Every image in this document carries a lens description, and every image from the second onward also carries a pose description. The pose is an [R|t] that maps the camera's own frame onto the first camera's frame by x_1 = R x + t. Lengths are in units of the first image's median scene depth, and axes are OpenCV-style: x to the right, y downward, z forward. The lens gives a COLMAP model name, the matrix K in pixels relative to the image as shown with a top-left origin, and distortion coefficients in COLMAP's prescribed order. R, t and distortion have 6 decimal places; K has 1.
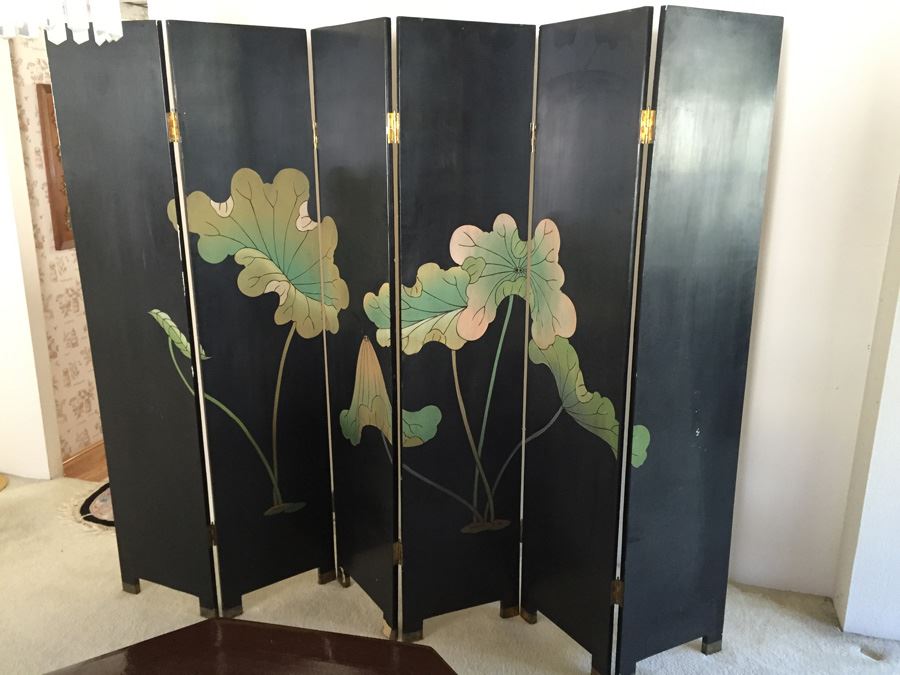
lens RADIAL K [[772.3, 0, 451.9], [0, 772.3, 332.2], [0, 0, 1]] dist [0.089284, -0.122689]
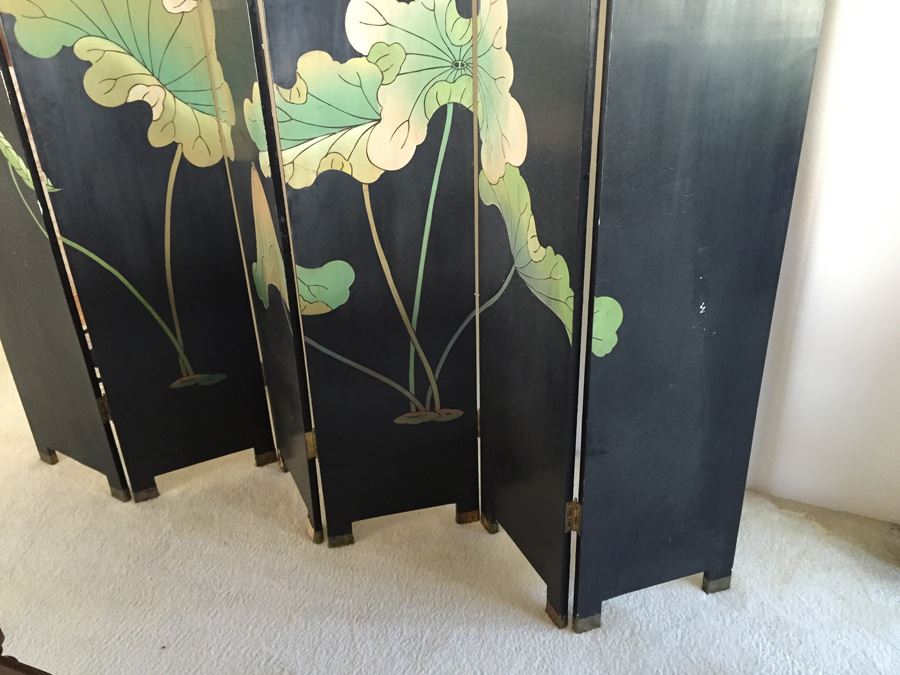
lens RADIAL K [[772.3, 0, 450.7], [0, 772.3, 335.2], [0, 0, 1]] dist [0.089284, -0.122689]
pose [[0.989038, 0.037190, -0.142904, 0.184911], [-0.008510, 0.980513, 0.196270, 0.018812], [0.147419, -0.192902, 0.970081, 0.284612]]
